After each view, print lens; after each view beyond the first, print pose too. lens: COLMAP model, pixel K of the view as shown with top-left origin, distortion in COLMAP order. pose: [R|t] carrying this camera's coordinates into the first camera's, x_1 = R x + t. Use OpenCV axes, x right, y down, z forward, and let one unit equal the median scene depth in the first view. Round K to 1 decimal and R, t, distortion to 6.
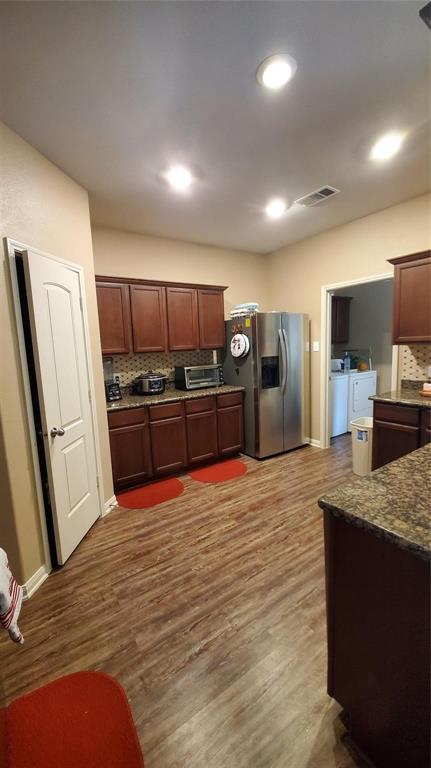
lens RADIAL K [[303.7, 0, 214.6], [0, 303.7, 384.7], [0, 0, 1]] dist [-0.002109, -0.000469]
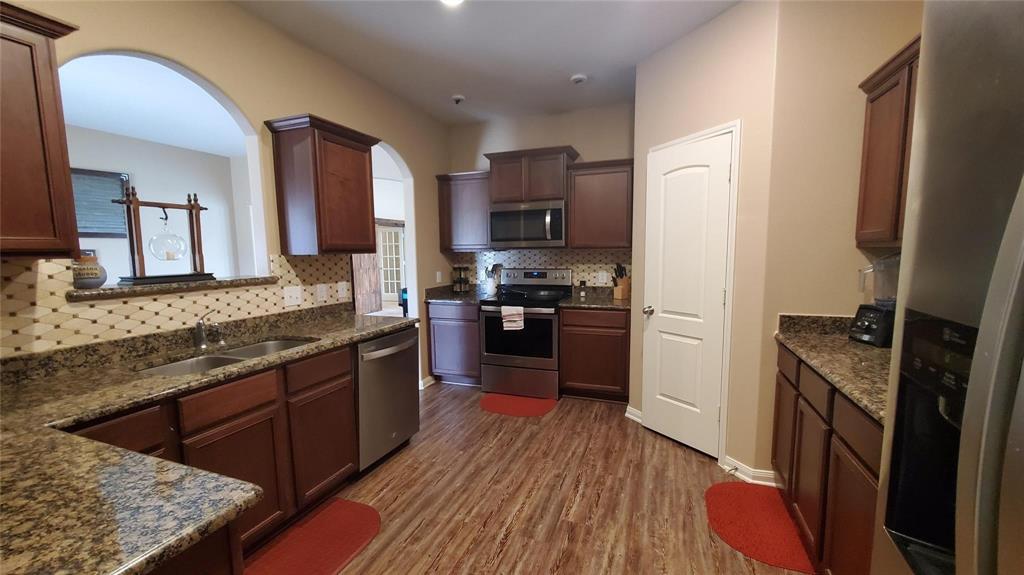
lens RADIAL K [[404.9, 0, 512.4], [0, 404.9, 289.9], [0, 0, 1]] dist [-0.002109, -0.000469]
pose [[-0.819625, 0.109888, -0.562262, 0.668036], [-0.028514, 0.972391, 0.231608, -0.230764], [0.572190, 0.205864, -0.793863, 1.721899]]
